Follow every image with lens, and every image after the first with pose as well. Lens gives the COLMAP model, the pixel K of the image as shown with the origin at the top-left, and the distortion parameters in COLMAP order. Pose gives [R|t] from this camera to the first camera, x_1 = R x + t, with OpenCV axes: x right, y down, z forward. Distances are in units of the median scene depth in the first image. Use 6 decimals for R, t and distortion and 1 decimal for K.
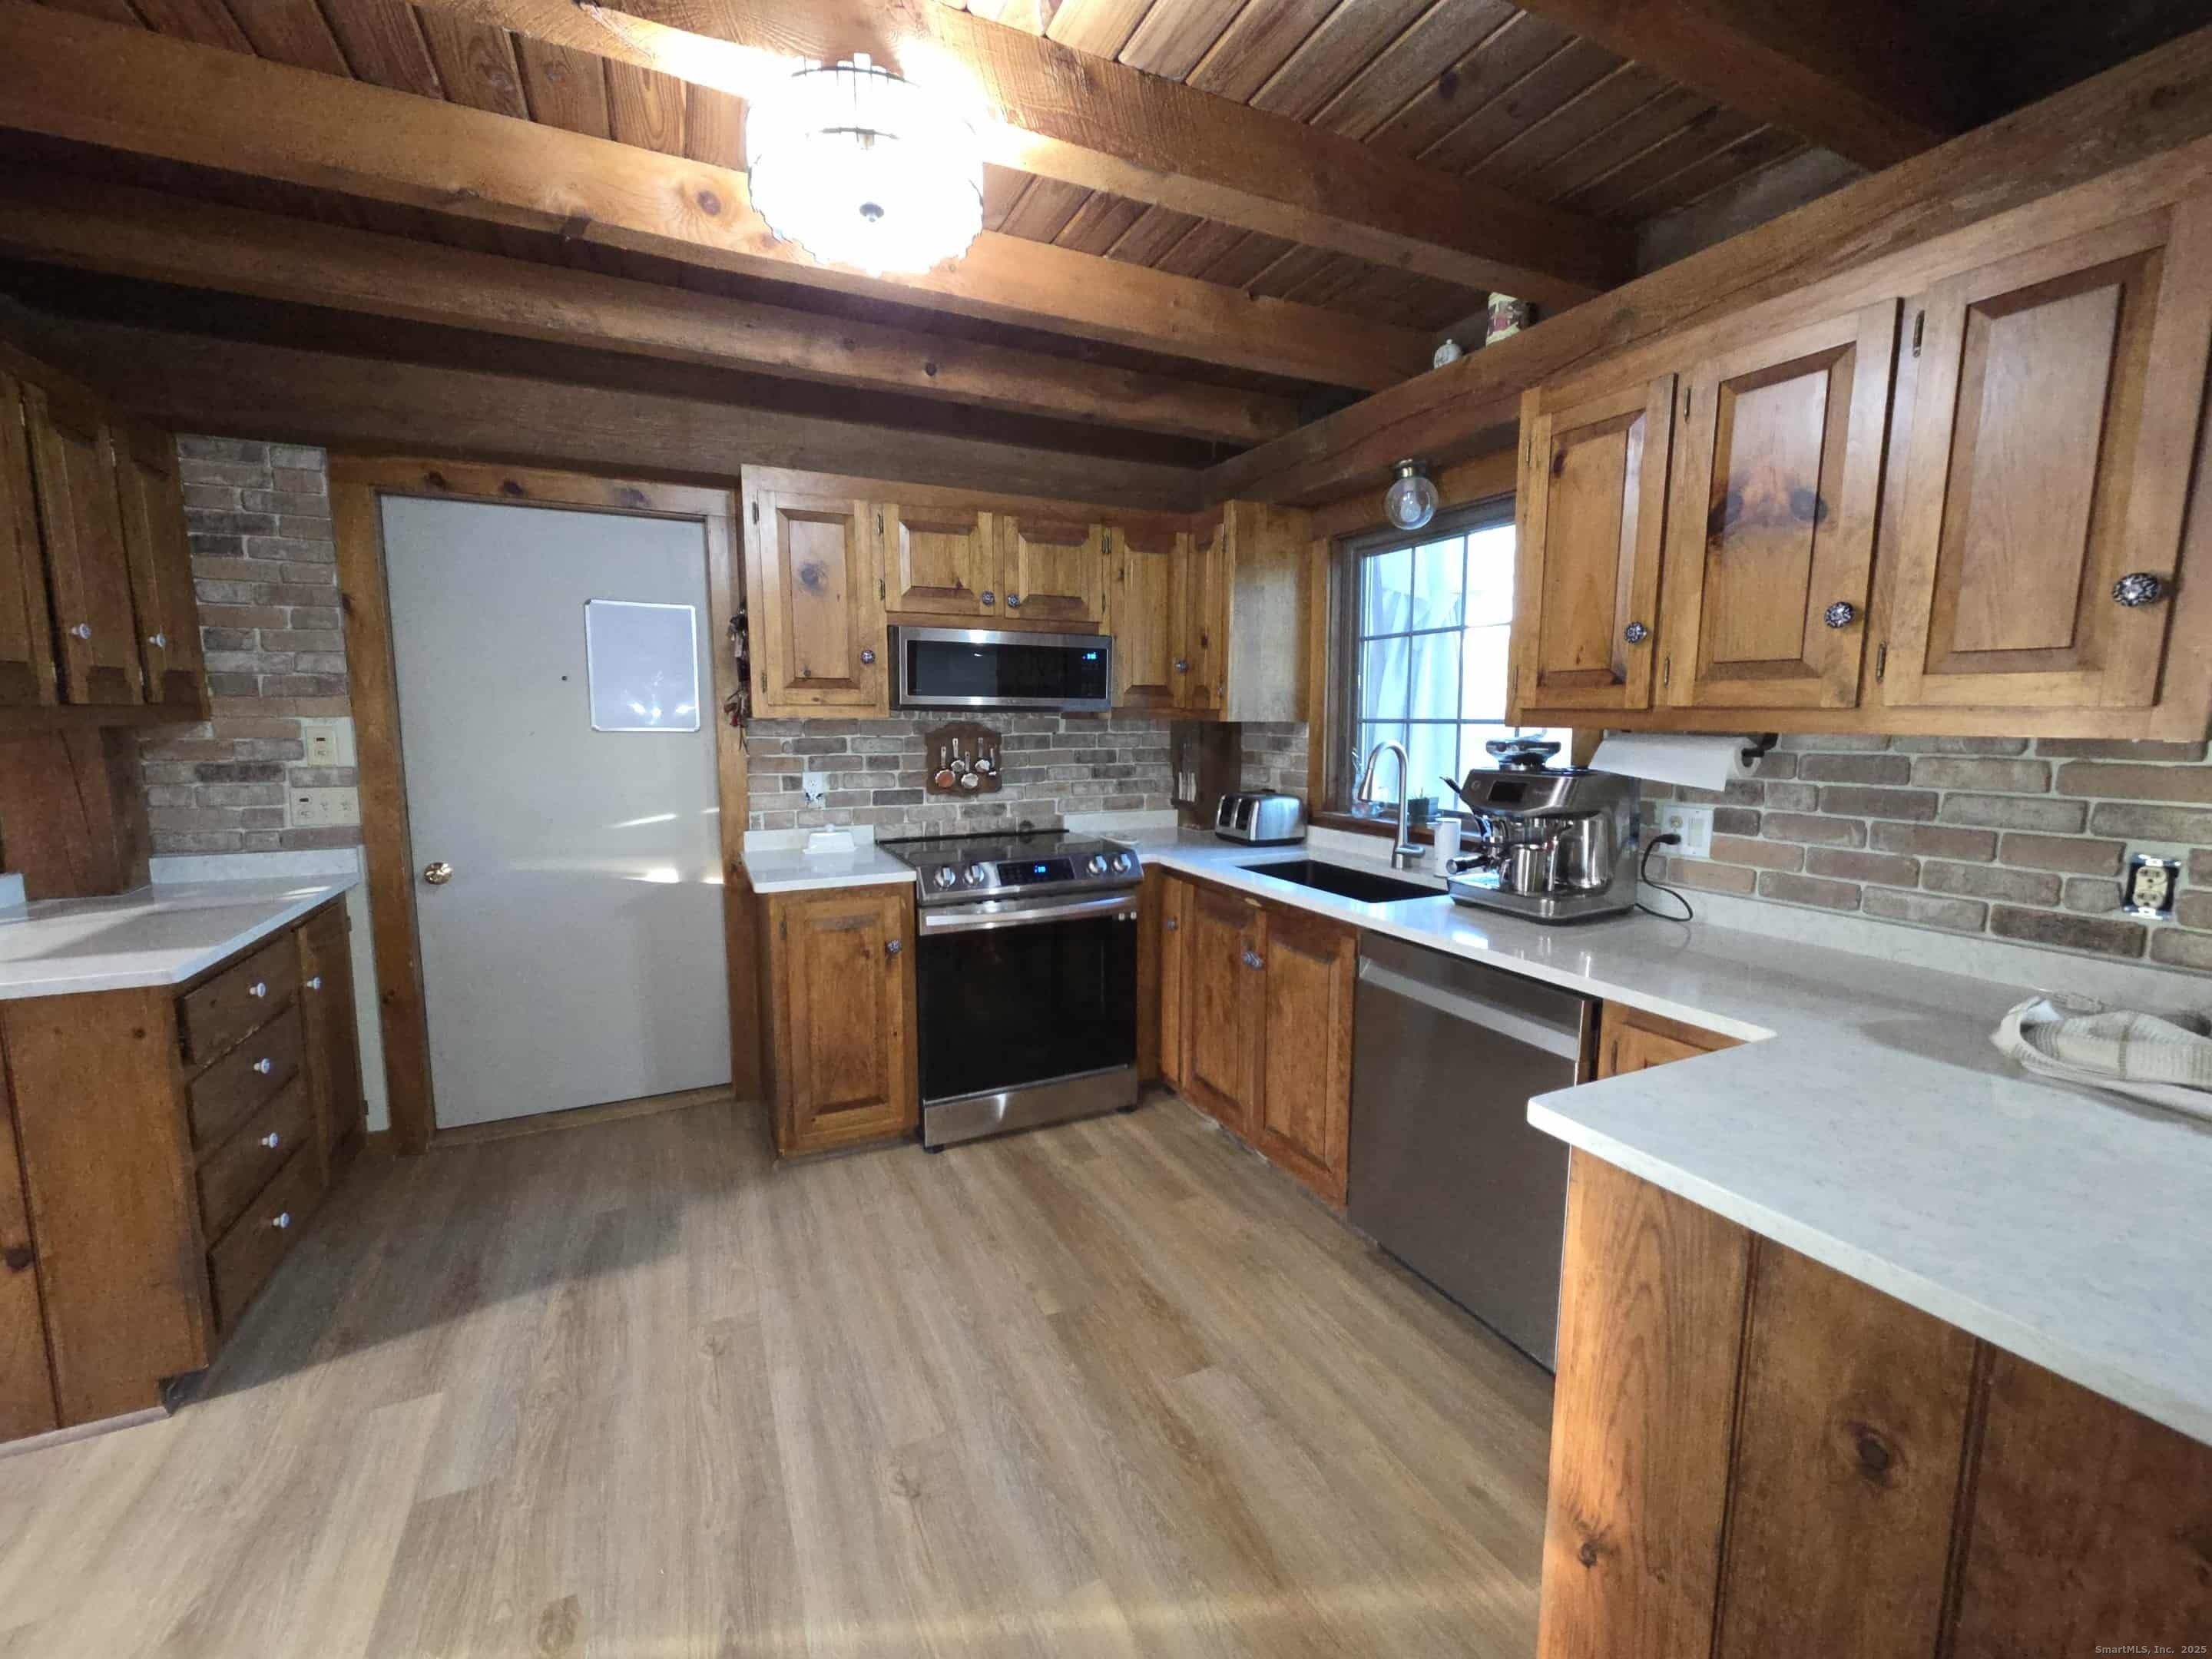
lens RADIAL K [[909.6, 0, 1099.1], [0, 909.6, 818.8], [0, 0, 1]] dist [0.005822, -0.002295]
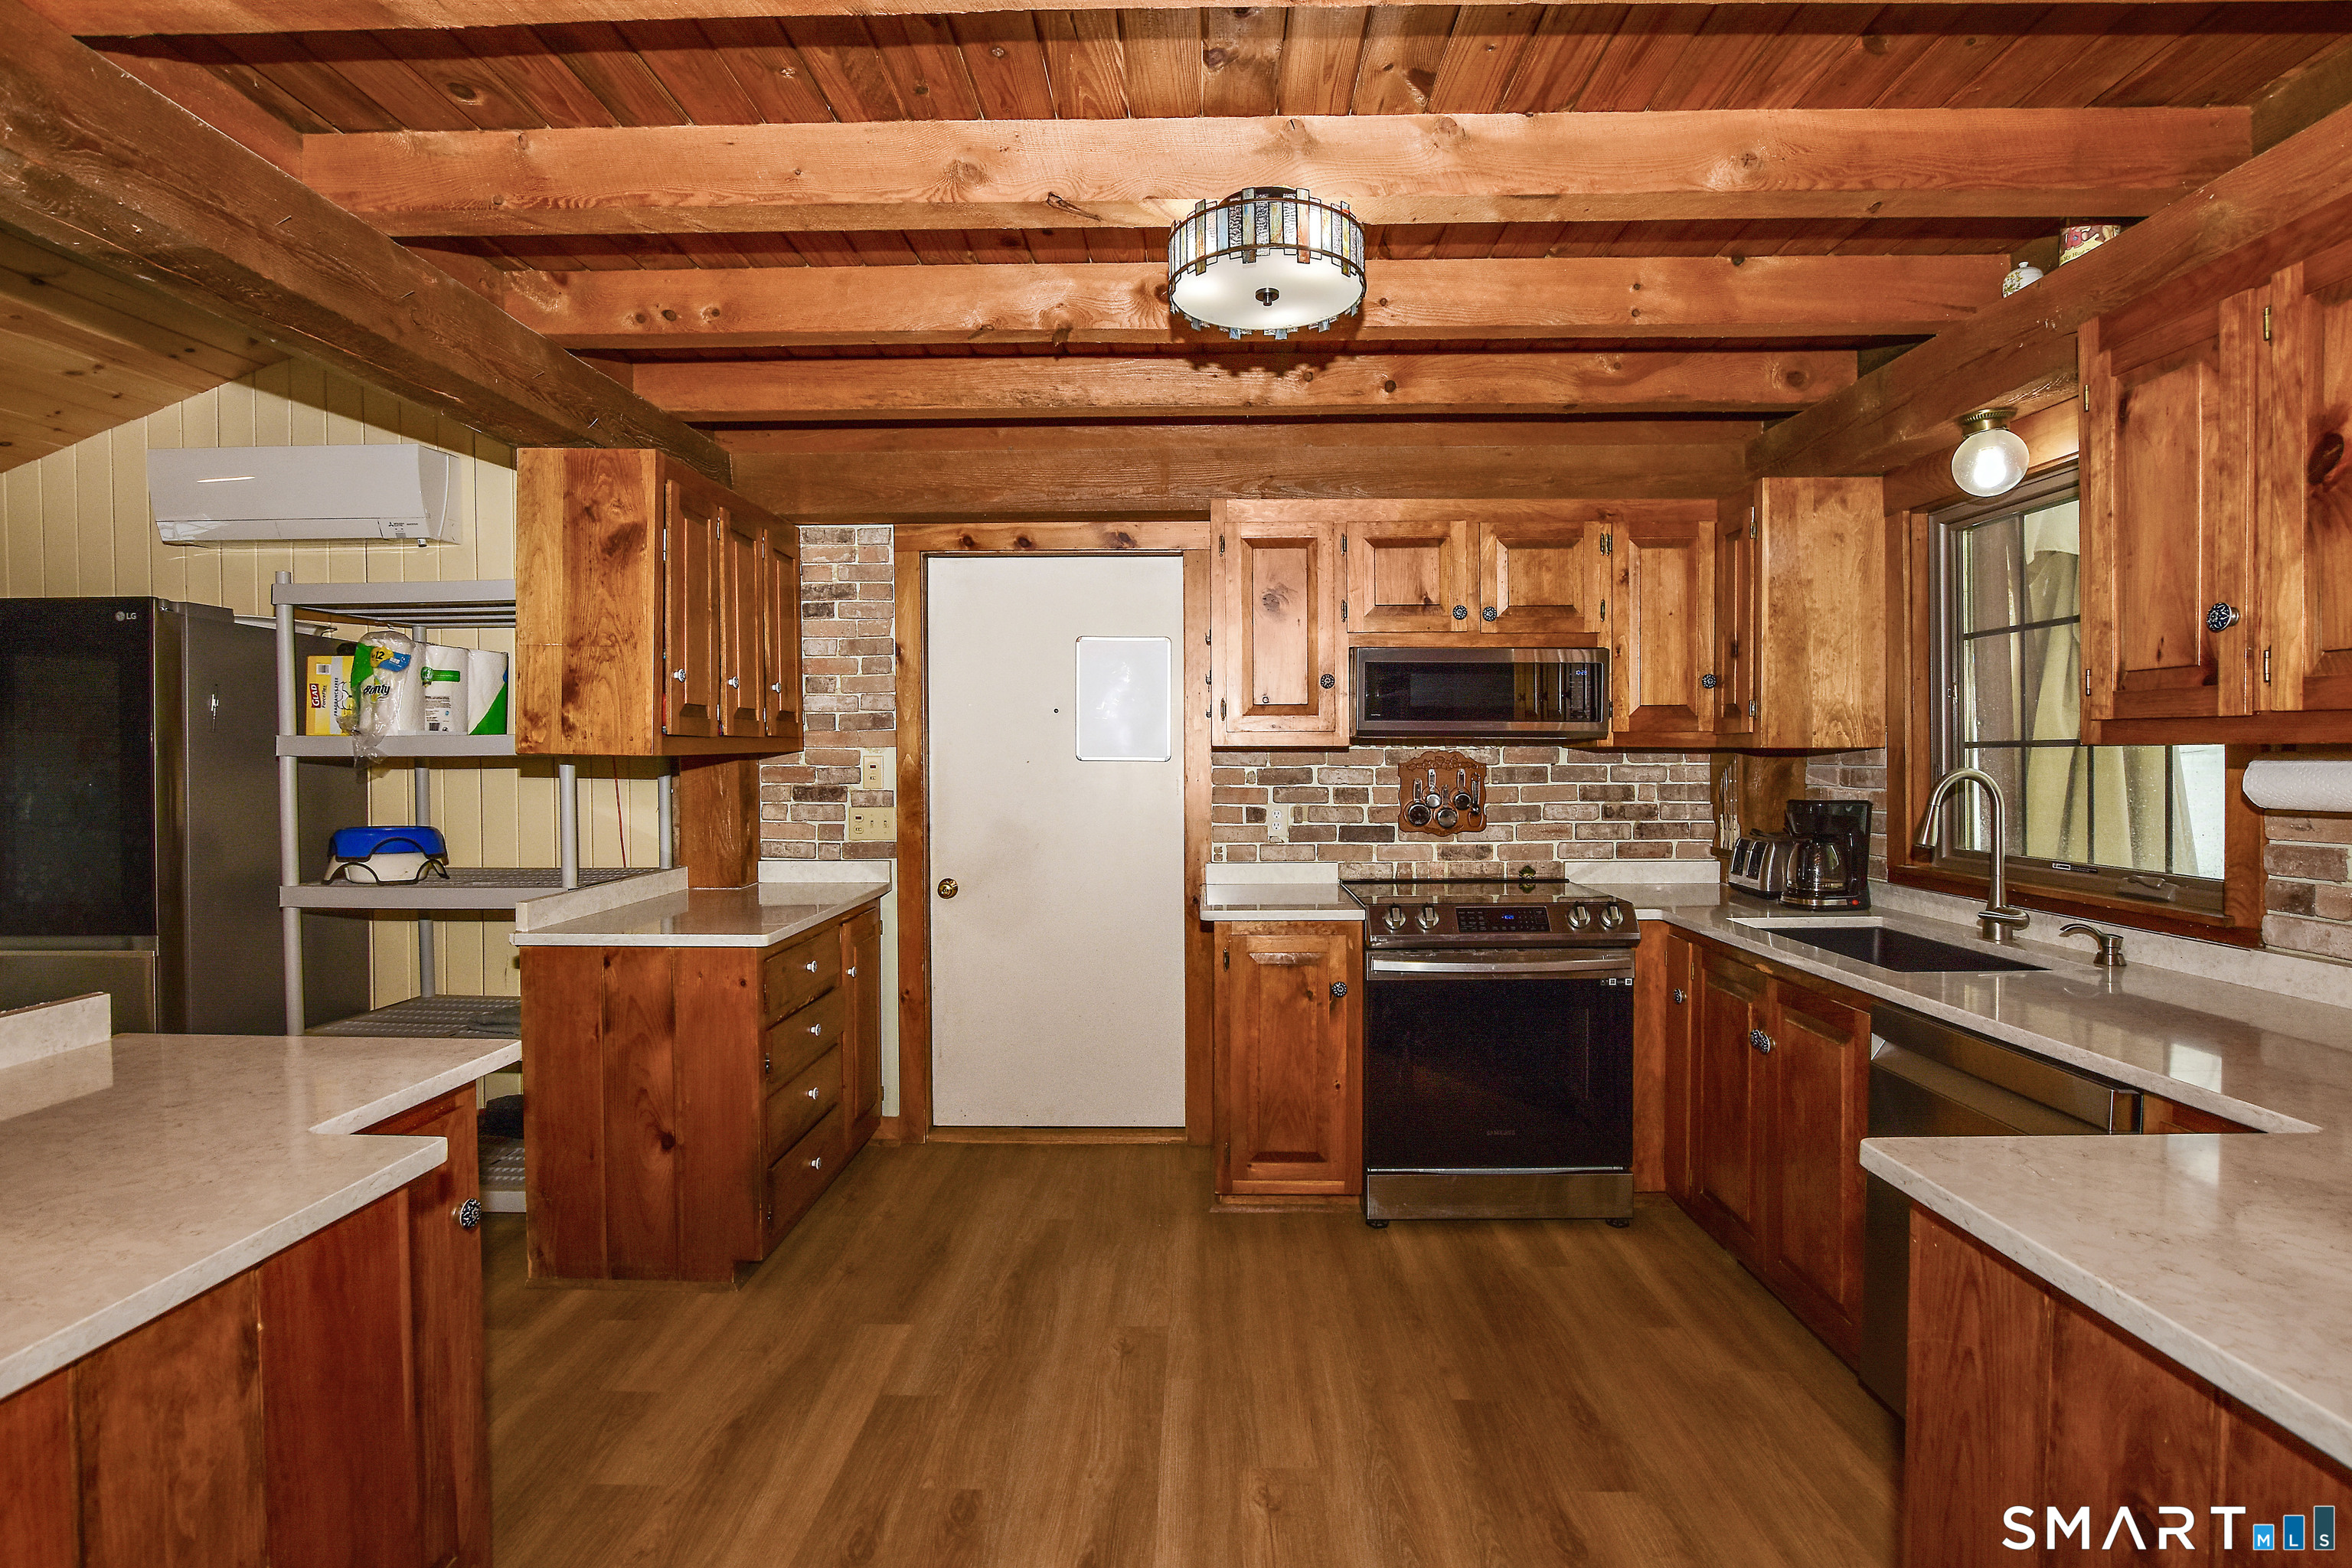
lens RADIAL K [[1155.5, 0, 1183.5], [0, 1155.5, 772.0], [0, 0, 1]] dist [-0.021902, 0.000500]
pose [[0.897598, 0.001294, -0.440813, 0.155898], [-0.045369, 0.994956, -0.089461, 0.033586], [0.438474, 0.100300, 0.893130, -0.145539]]
